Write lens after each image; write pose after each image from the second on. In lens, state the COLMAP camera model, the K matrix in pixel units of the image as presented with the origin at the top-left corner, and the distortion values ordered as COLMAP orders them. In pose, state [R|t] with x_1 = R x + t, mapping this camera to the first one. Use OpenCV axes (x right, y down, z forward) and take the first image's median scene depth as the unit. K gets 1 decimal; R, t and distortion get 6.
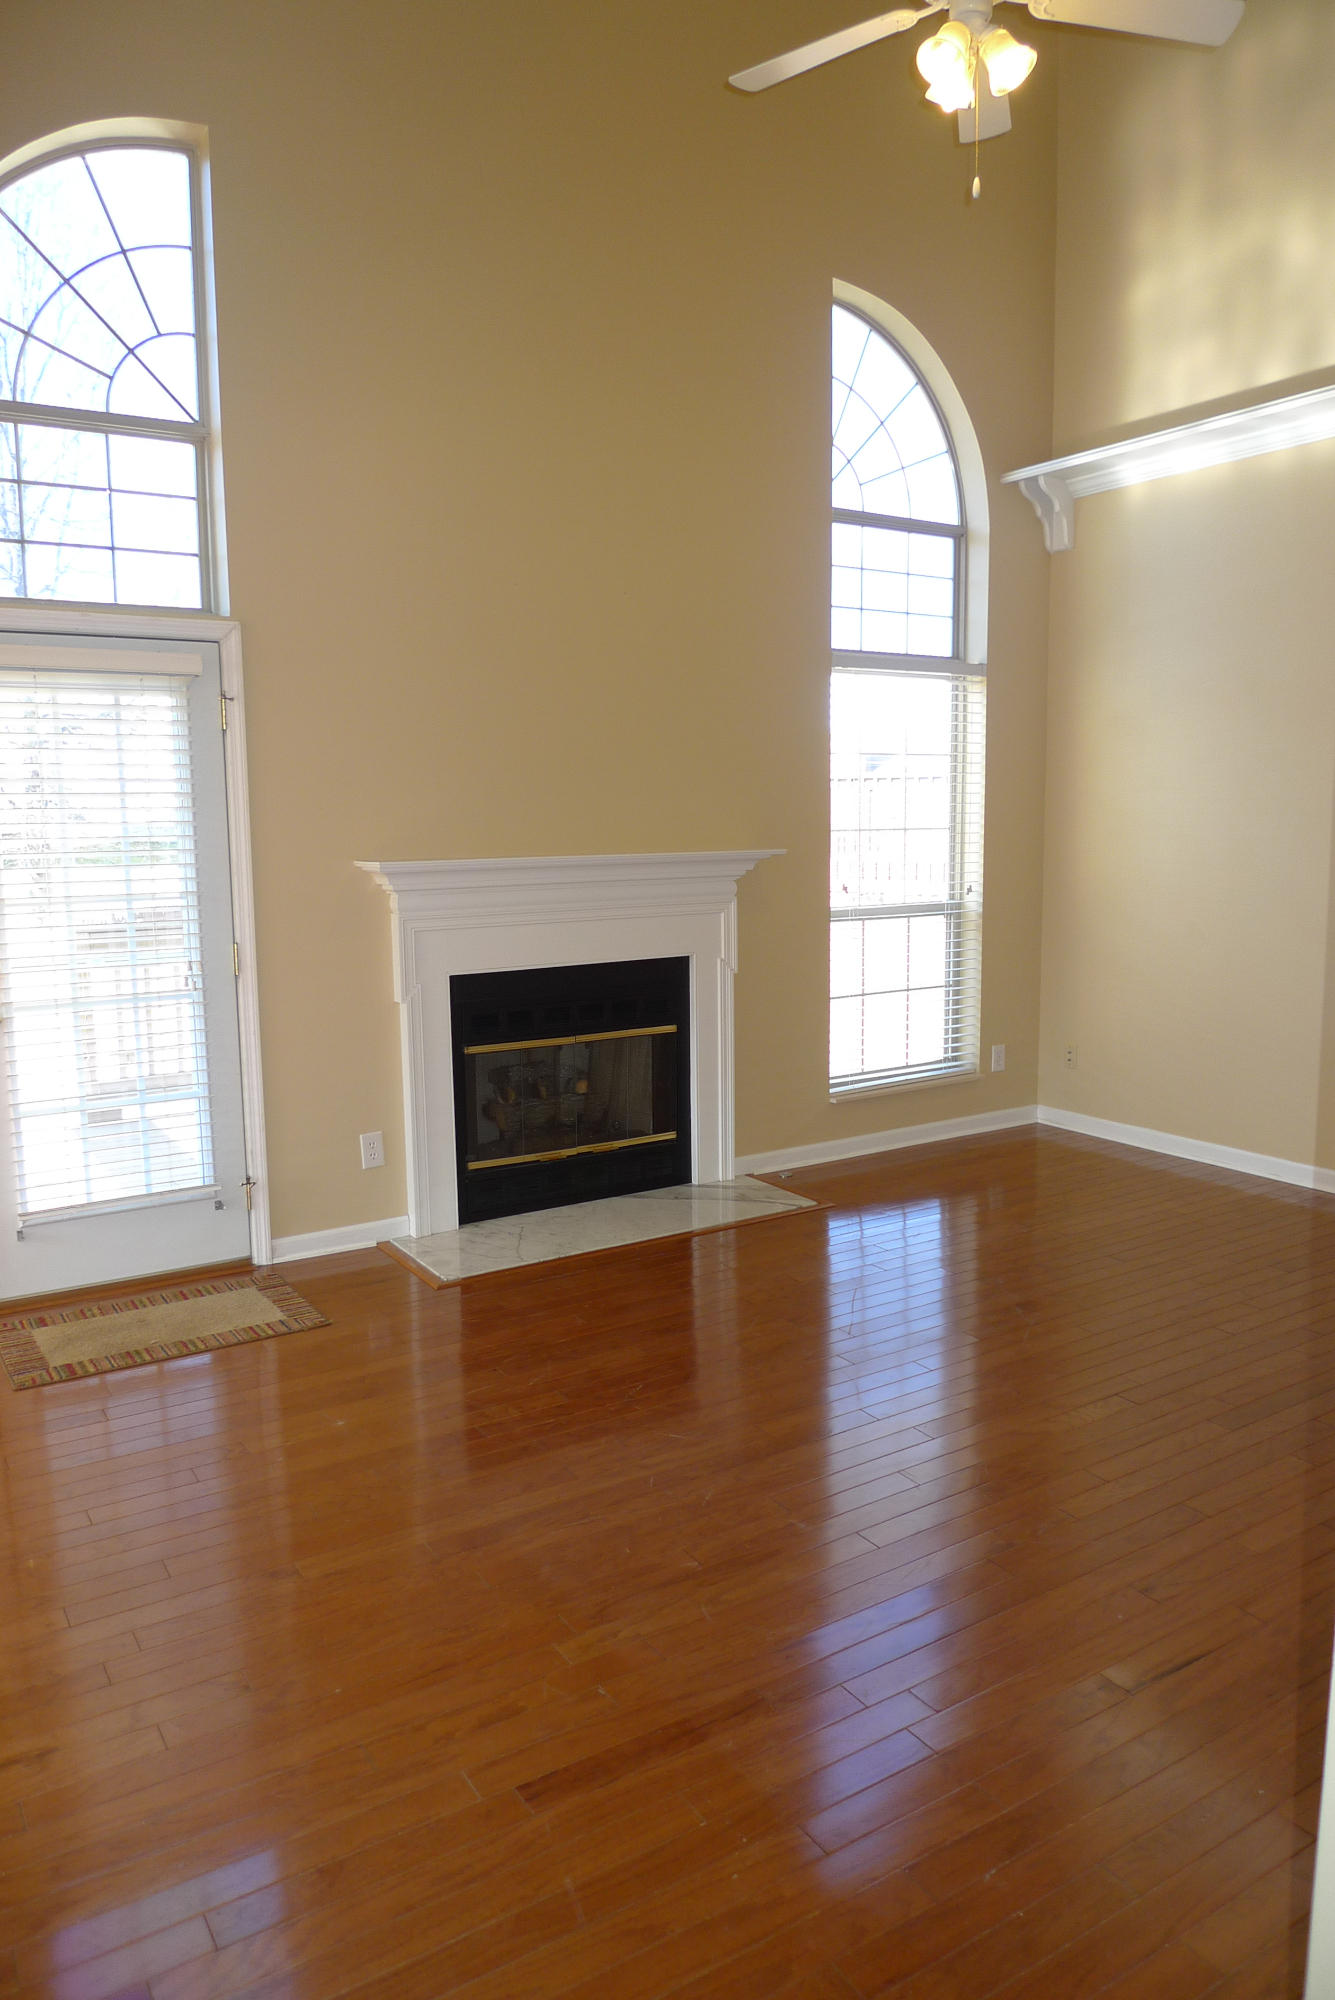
lens RADIAL K [[1381.0, 0, 670.2], [0, 1381.0, 999.7], [0, 0, 1]] dist [-0.027944, -0.016858]
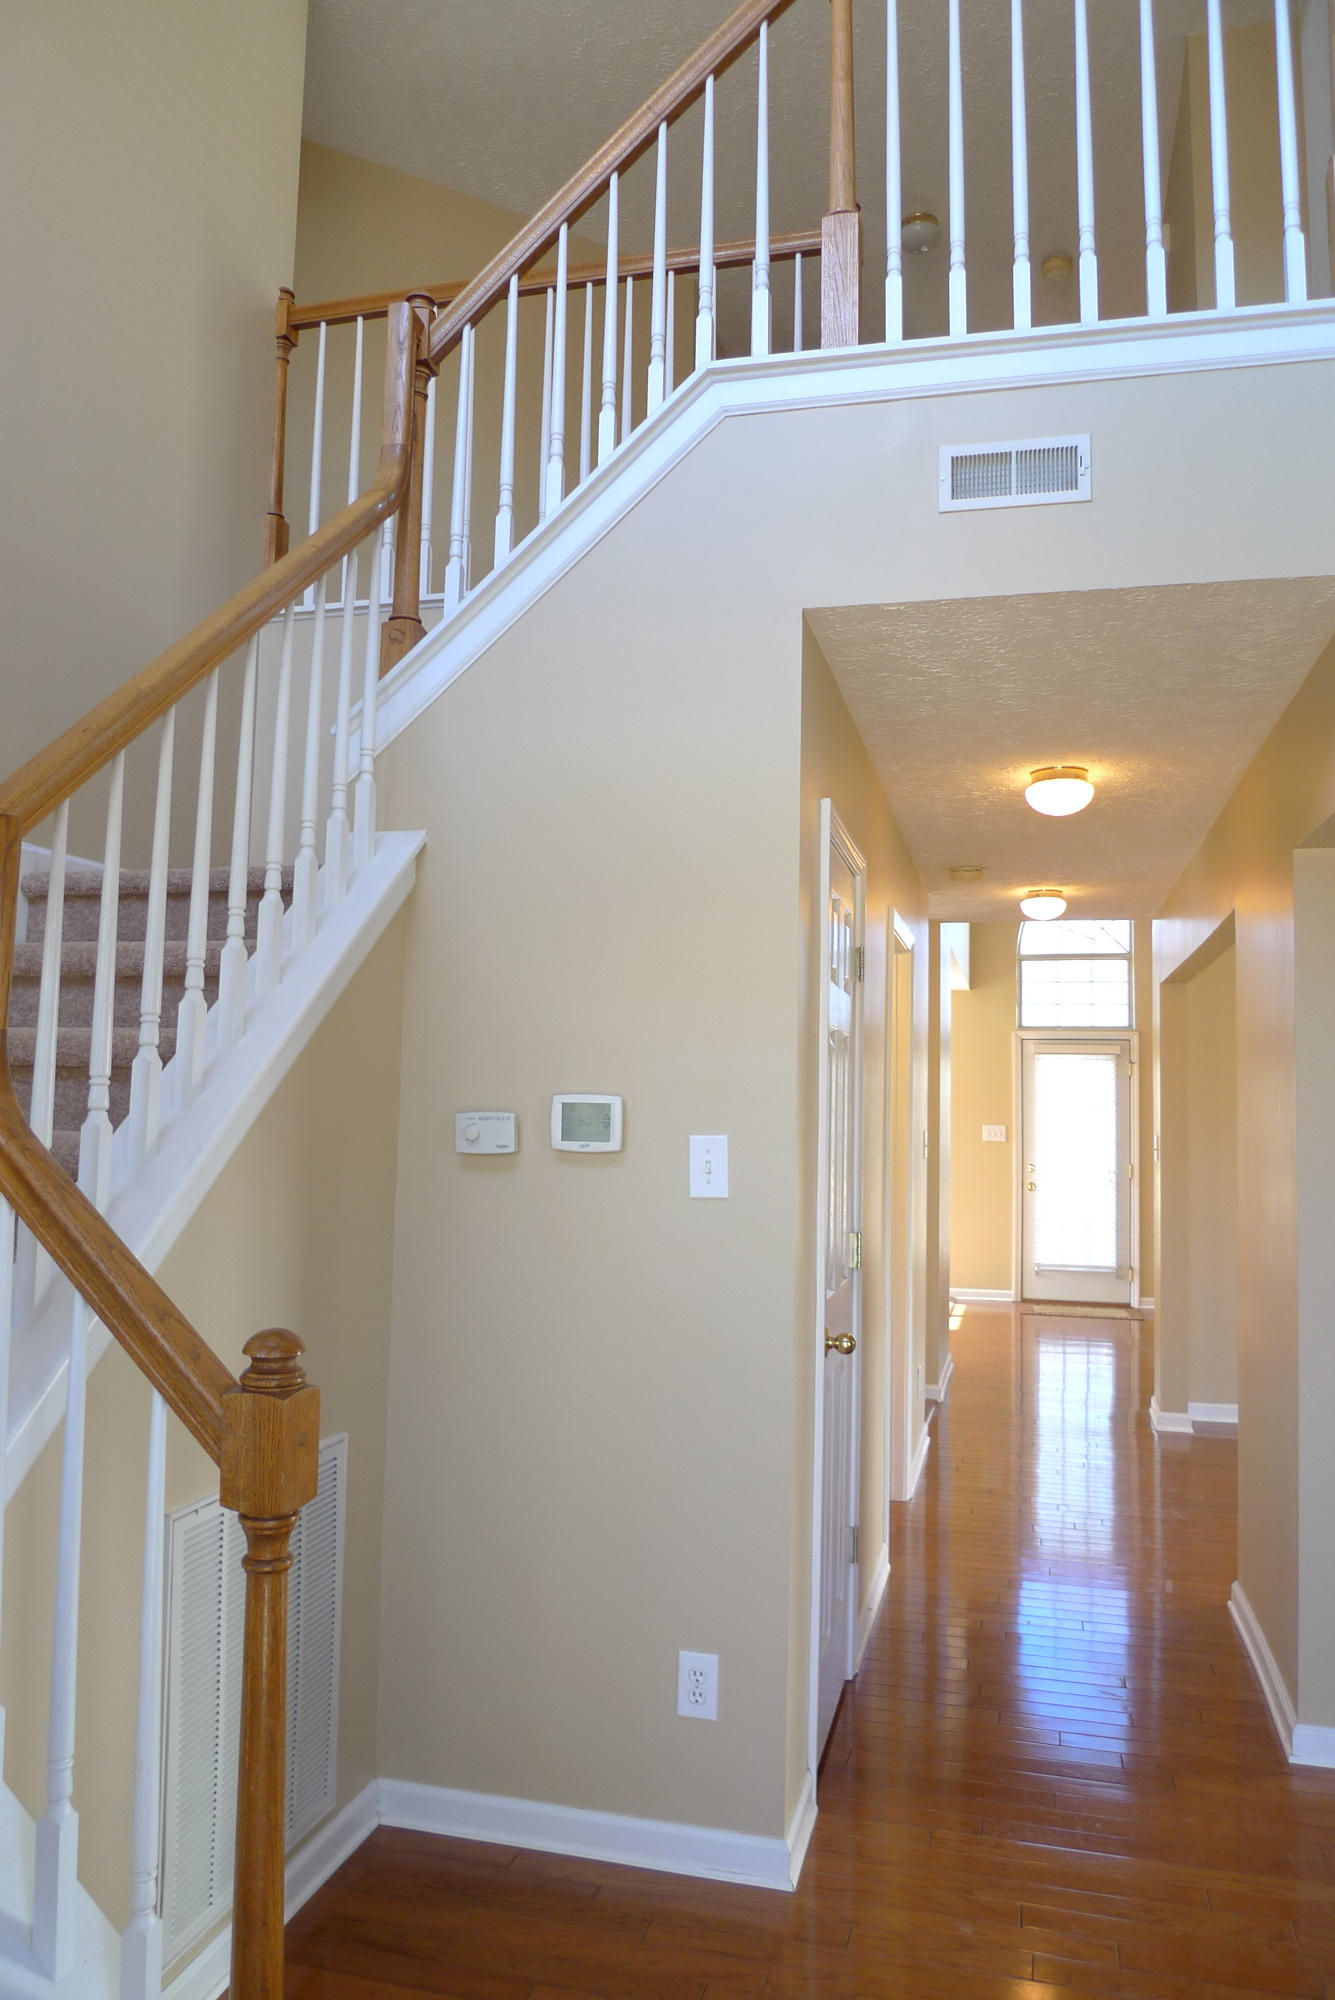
lens RADIAL K [[1381.0, 0, 663.8], [0, 1381.0, 999.0], [0, 0, 1]] dist [-0.027944, -0.016858]
pose [[0.683577, -0.033979, -0.729087, 0.718282], [-0.126986, 0.978144, -0.164646, 0.141489], [0.718746, 0.205132, 0.664322, -0.997506]]
